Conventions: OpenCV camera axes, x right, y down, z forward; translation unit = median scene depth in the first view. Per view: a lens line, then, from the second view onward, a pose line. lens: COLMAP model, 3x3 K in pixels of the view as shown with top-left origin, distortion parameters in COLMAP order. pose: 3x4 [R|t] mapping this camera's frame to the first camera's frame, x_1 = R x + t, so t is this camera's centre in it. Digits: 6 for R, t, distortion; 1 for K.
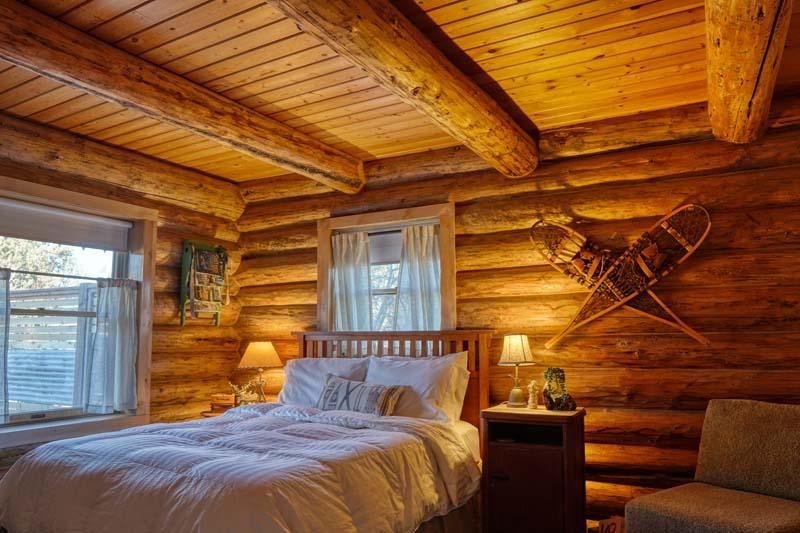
lens RADIAL K [[562.2, 0, 400.5], [0, 562.2, 267.3], [0, 0, 1]] dist [-0.103780, 0.061339]
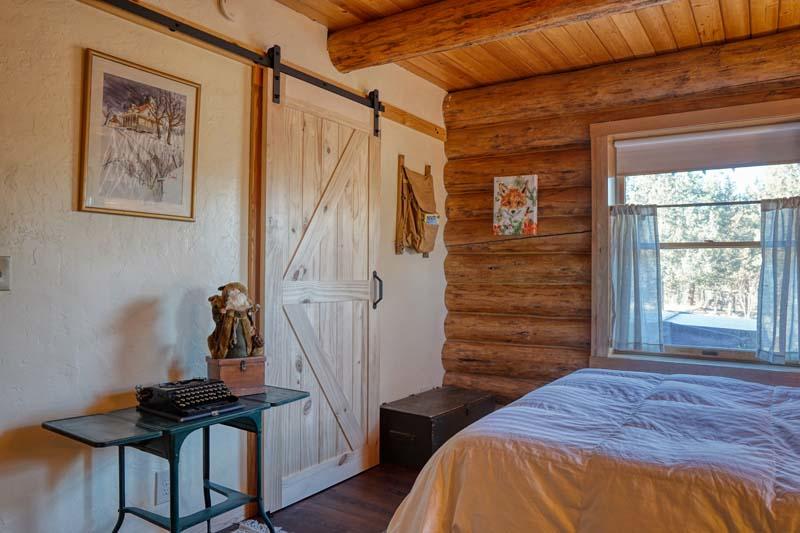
lens RADIAL K [[562.2, 0, 400.6], [0, 562.2, 266.2], [0, 0, 1]] dist [-0.103780, 0.061339]
pose [[-0.064208, -0.003246, -0.997931, 0.316329], [0.117390, 0.993027, -0.010783, 0.065132], [0.991008, -0.117840, -0.063379, 0.513219]]
